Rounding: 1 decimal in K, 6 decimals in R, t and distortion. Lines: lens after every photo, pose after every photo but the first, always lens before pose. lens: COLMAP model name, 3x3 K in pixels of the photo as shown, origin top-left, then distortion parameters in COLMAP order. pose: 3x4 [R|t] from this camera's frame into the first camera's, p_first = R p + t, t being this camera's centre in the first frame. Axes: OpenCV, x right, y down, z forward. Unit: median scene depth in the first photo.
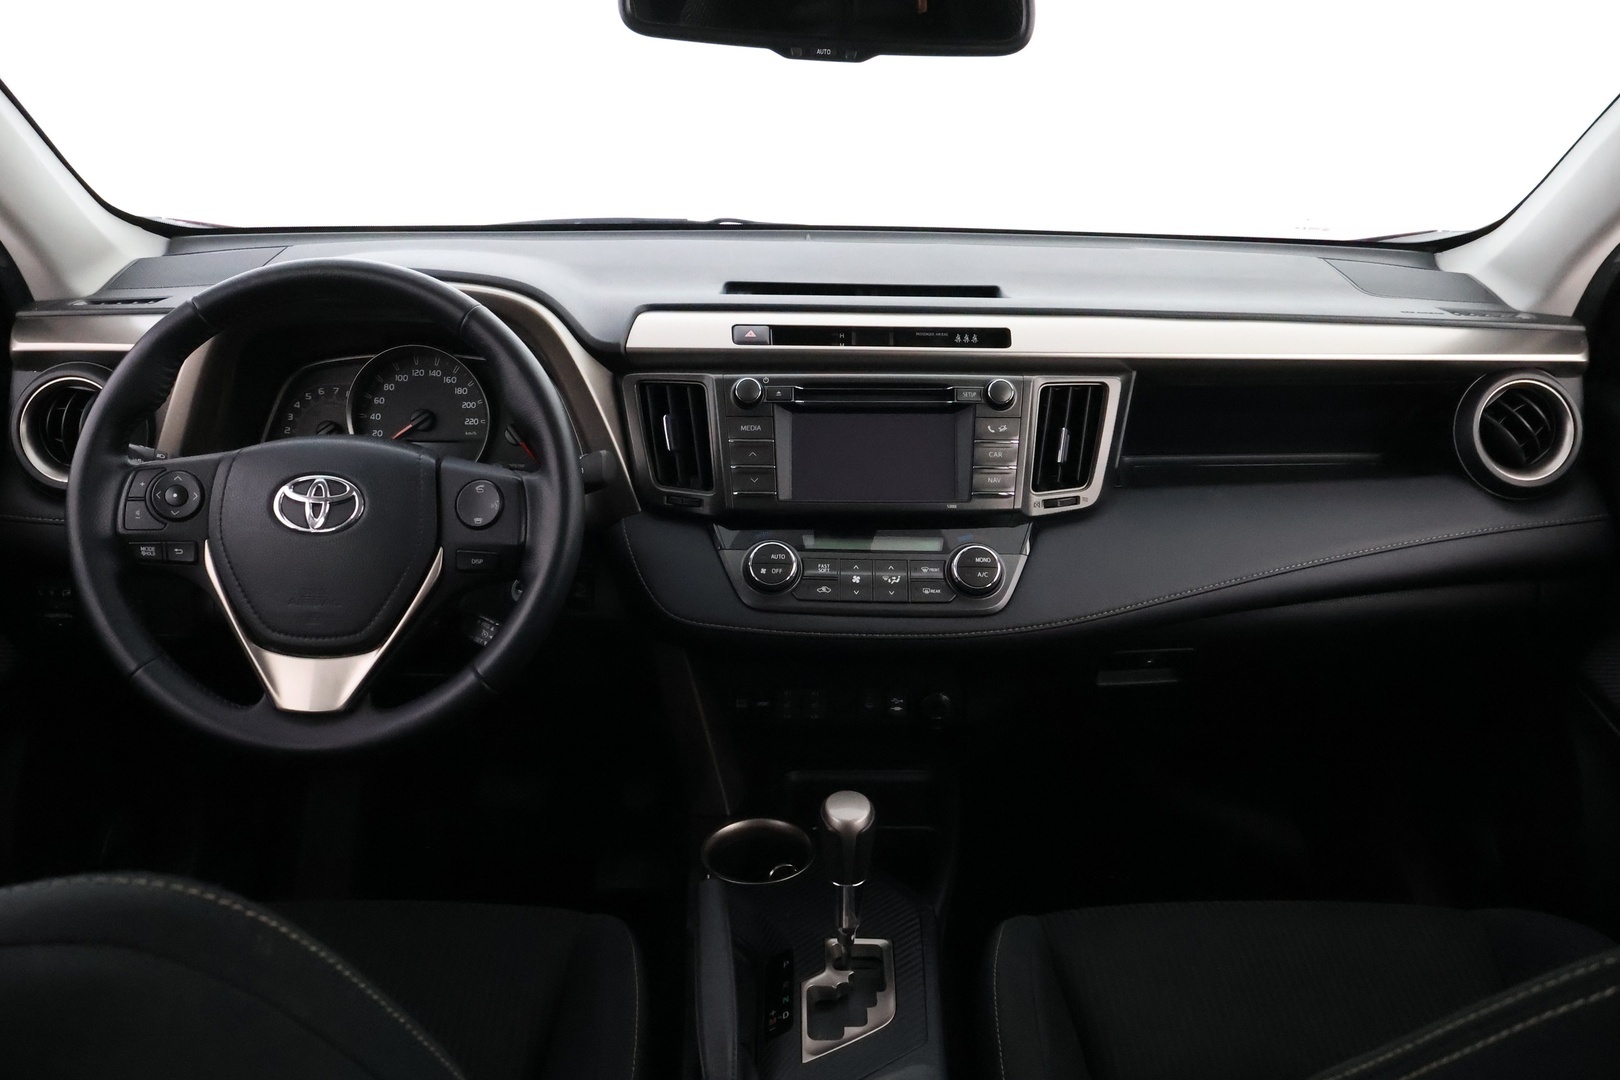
lens RADIAL K [[1434.4, 0, 806.0], [0, 1434.4, 584.2], [0, 0, 1]] dist [0.015790, -0.013339]
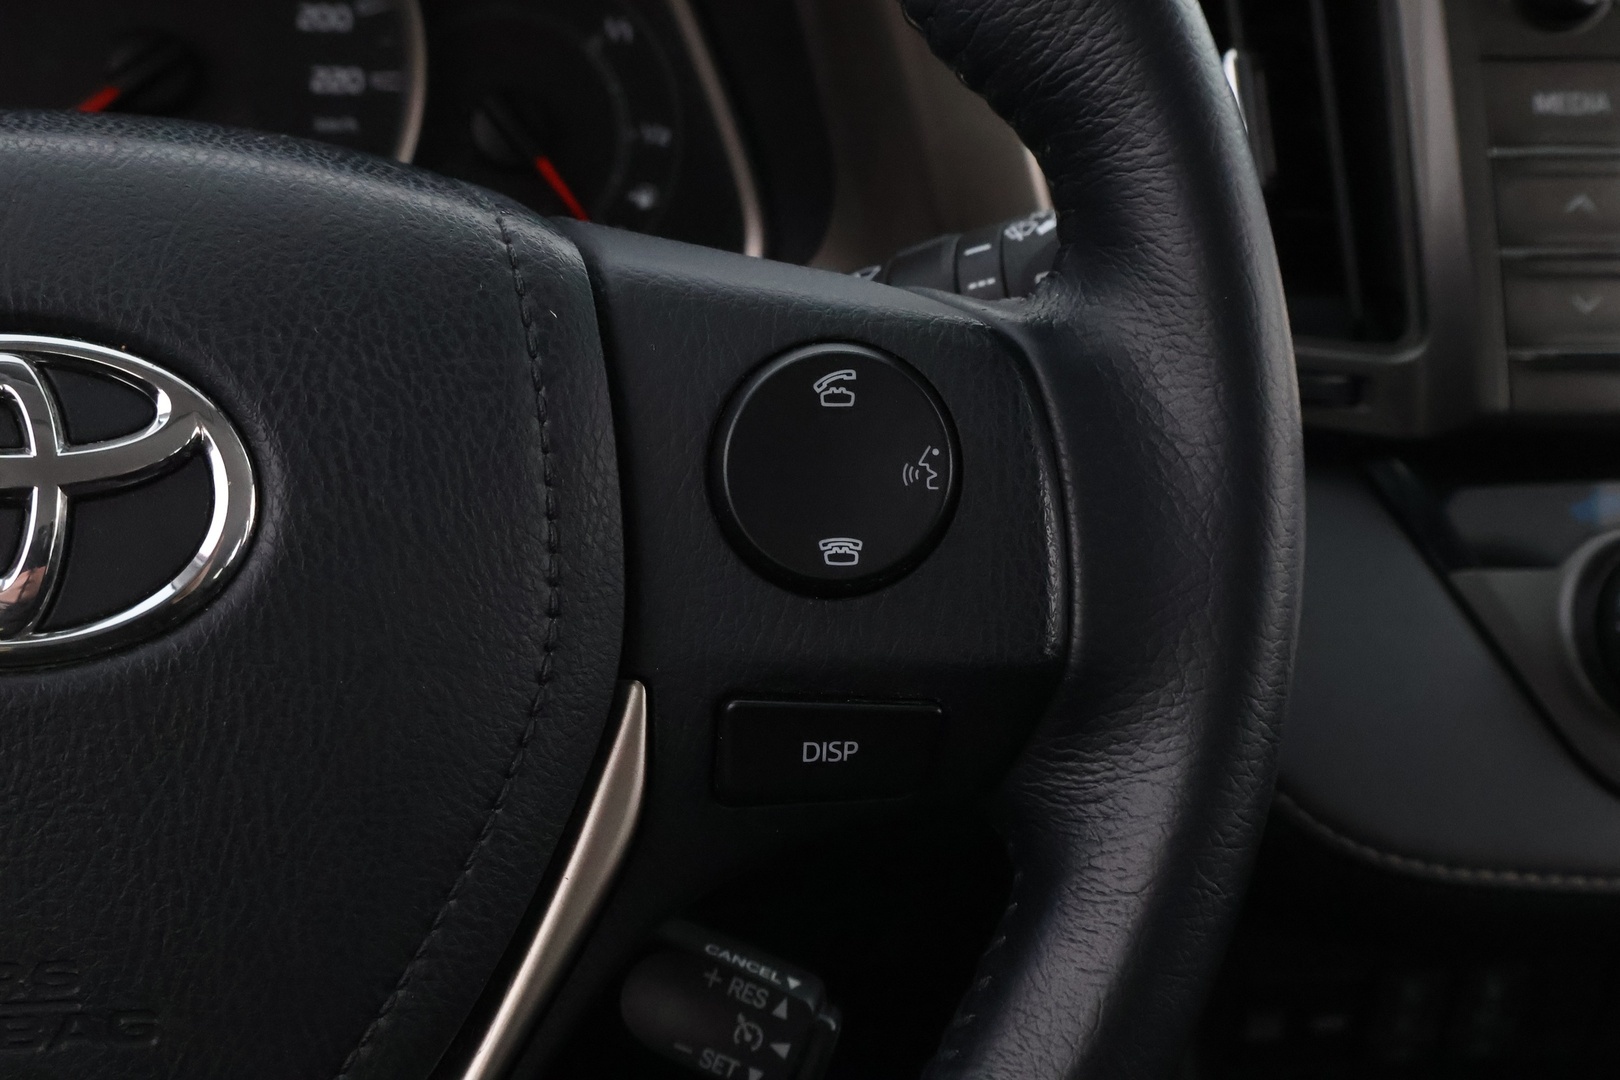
lens RADIAL K [[2244.6, 0, 810.7], [0, 2244.6, 536.8], [0, 0, 1]] dist [0.039199, 0.000000]
pose [[0.974131, -0.032442, 0.223643, -0.269646], [0.017916, 0.997614, 0.066679, -0.060029], [-0.225272, -0.060947, 0.972388, 0.623376]]
